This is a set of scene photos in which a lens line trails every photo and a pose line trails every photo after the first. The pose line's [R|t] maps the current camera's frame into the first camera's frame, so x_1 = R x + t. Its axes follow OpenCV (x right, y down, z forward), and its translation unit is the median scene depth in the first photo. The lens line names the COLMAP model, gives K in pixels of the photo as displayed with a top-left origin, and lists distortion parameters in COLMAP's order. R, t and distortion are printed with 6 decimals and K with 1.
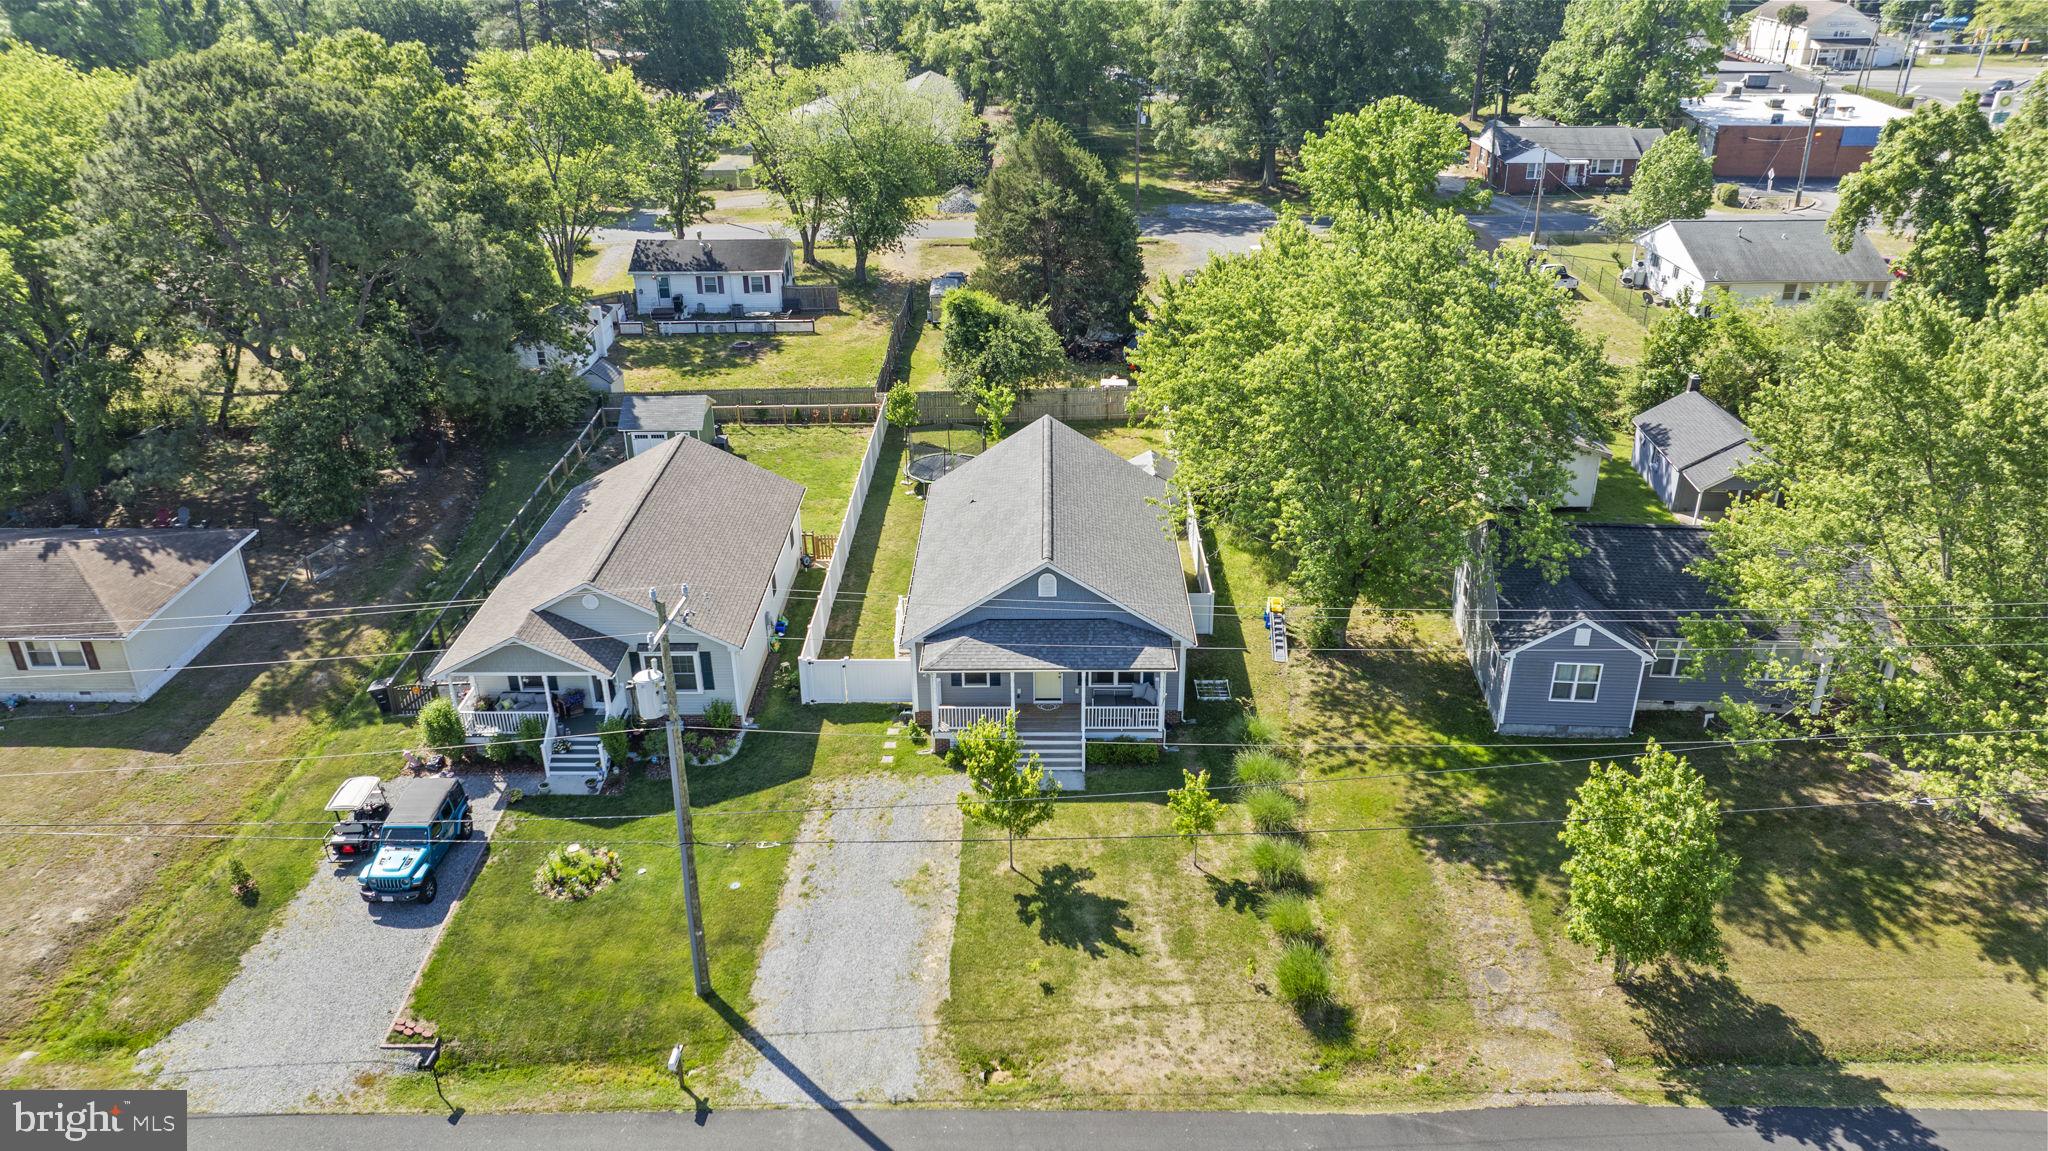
lens RADIAL K [[1420.3, 0, 1024.0], [0, 1420.3, 575.5], [0, 0, 1]] dist [-0.008137, 0.001486]
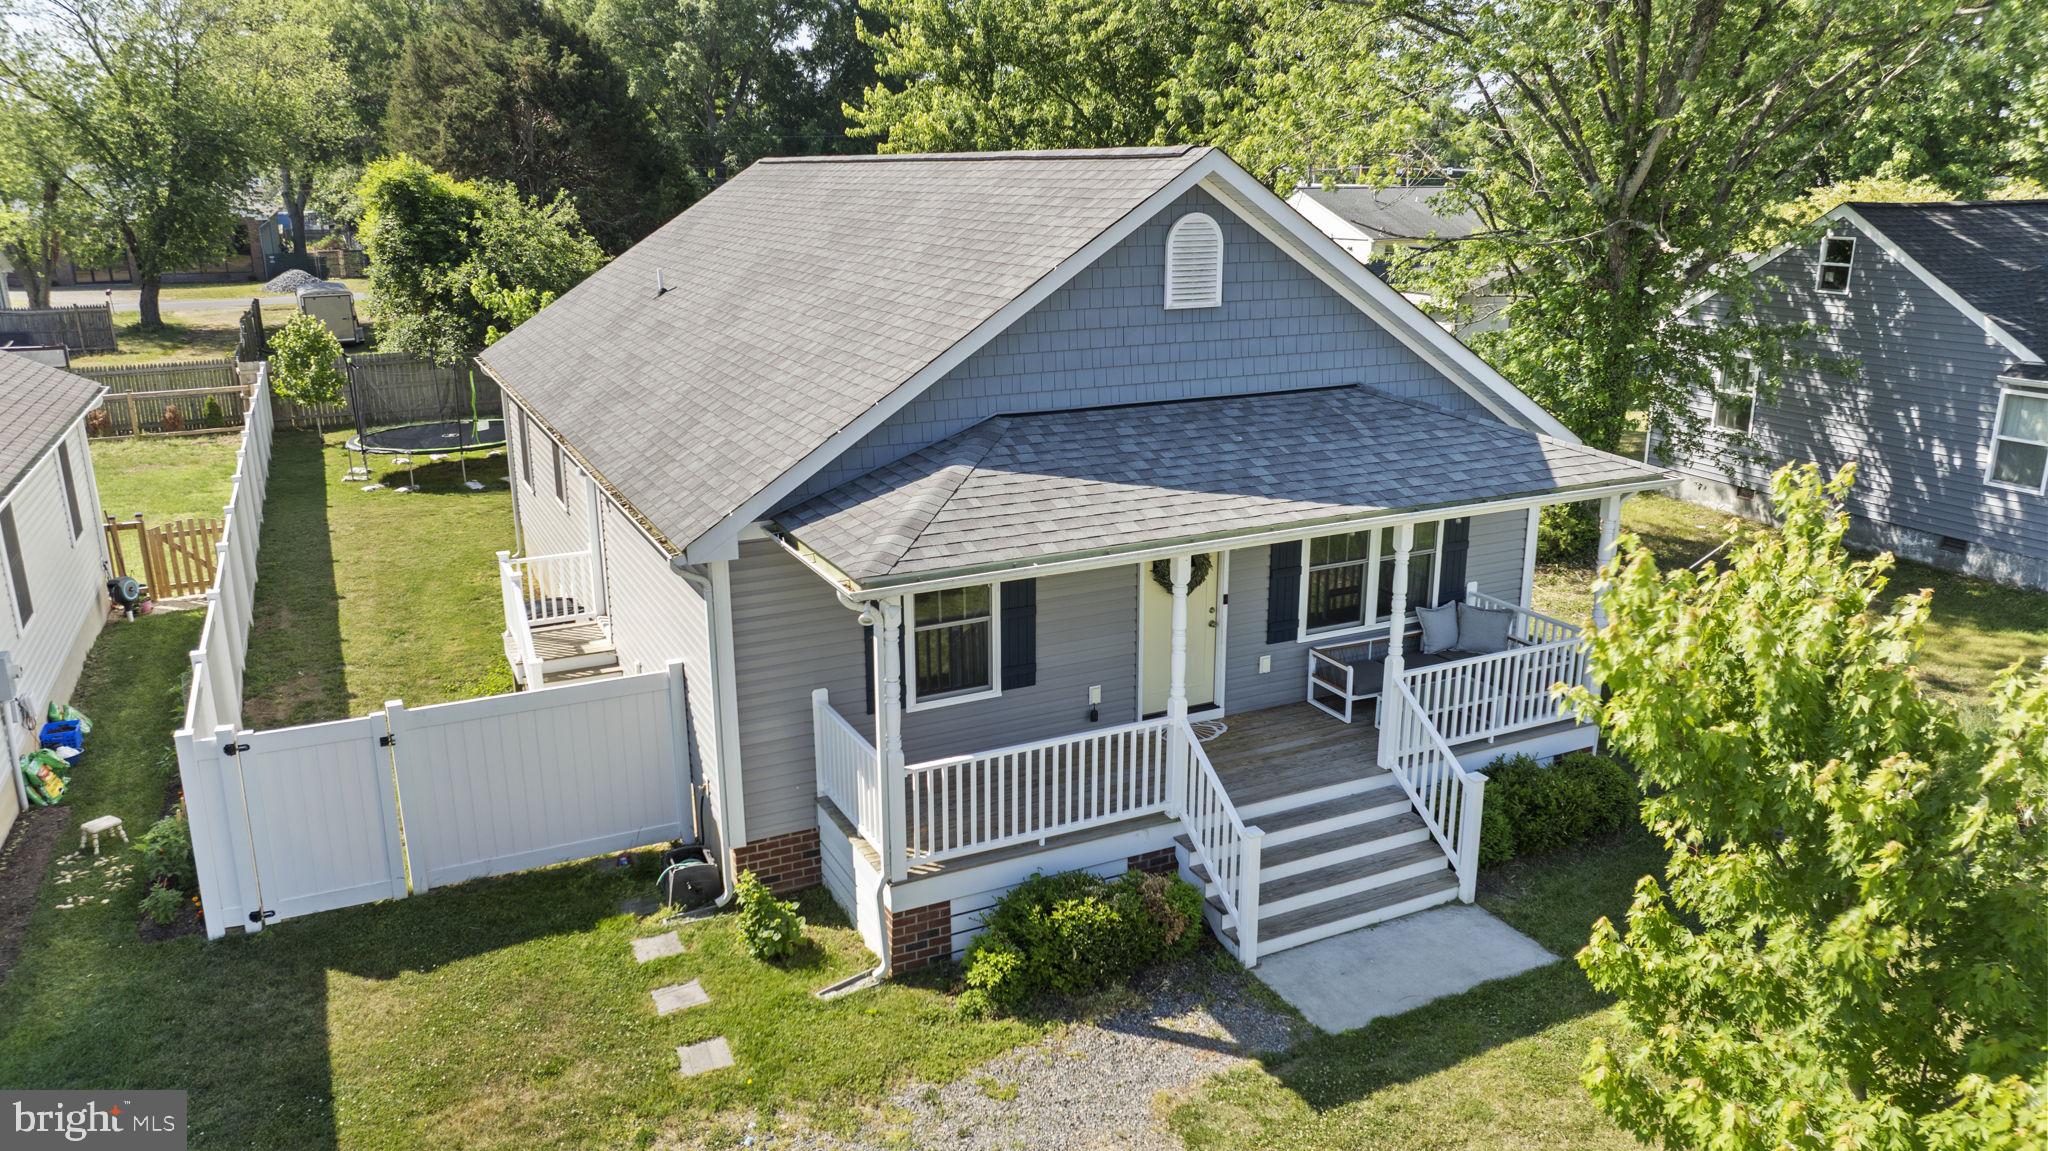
lens RADIAL K [[1420.3, 0, 1024.0], [0, 1420.3, 575.5], [0, 0, 1]] dist [-0.008137, 0.001486]
pose [[0.890909, -0.116151, 0.439078, -0.131828], [0.194895, 0.970983, -0.138593, 0.091186], [-0.410240, 0.209048, 0.887695, 0.722910]]
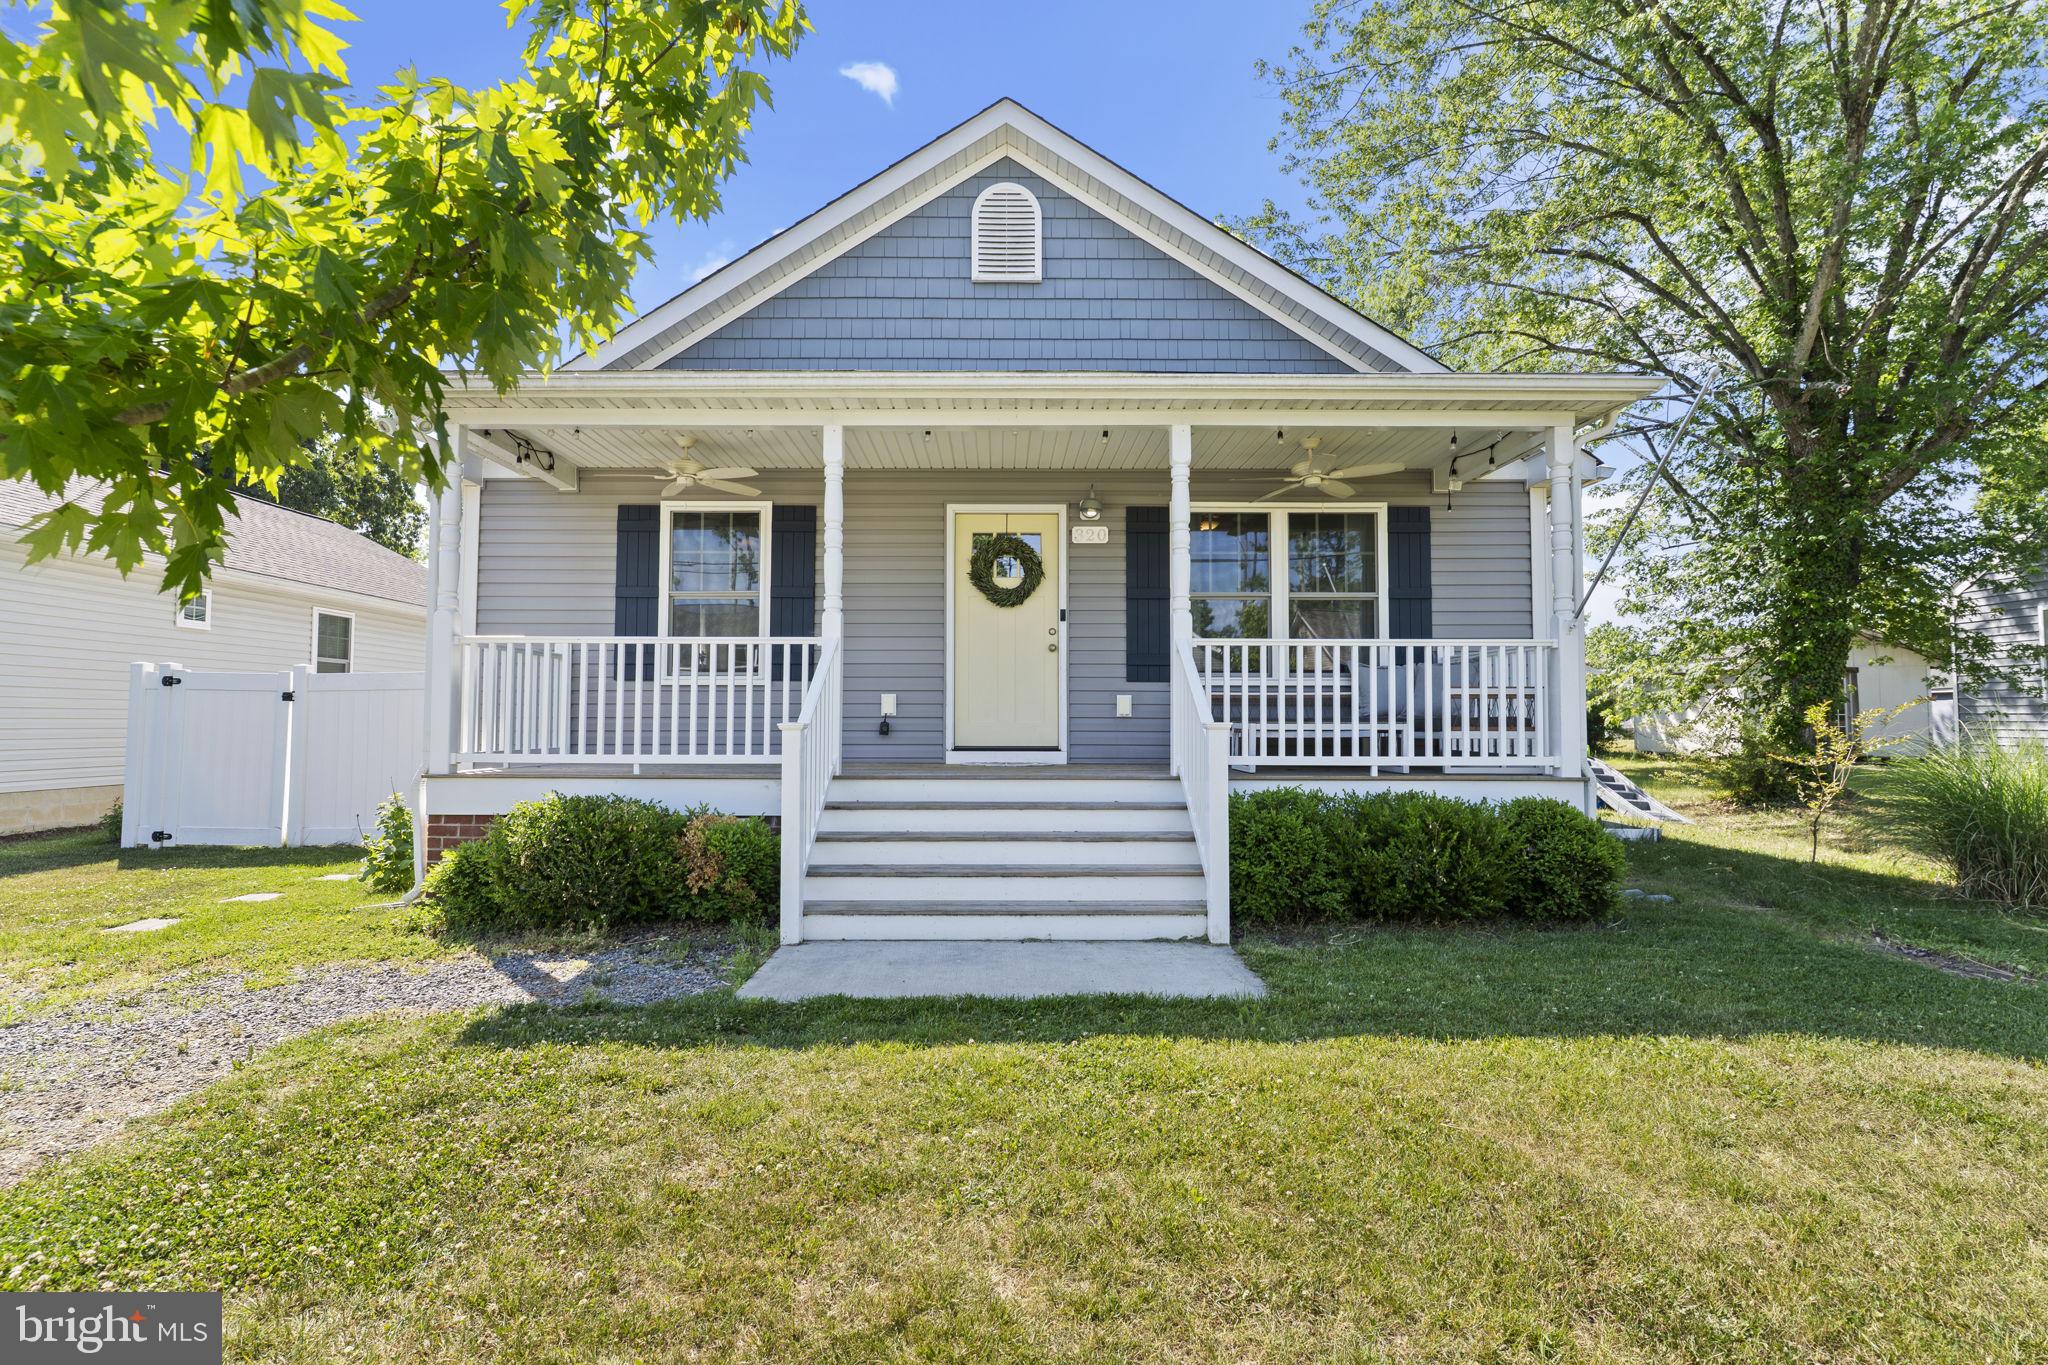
lens RADIAL K [[975.7, 0, 1006.3], [0, 975.7, 676.0], [0, 0, 1]] dist [0.000509, 0.000536]
pose [[0.999803, 0.013264, 0.014794, 0.013665], [-0.004532, 0.877180, -0.480141, 0.152077], [-0.019346, 0.479979, 0.877067, 0.817311]]
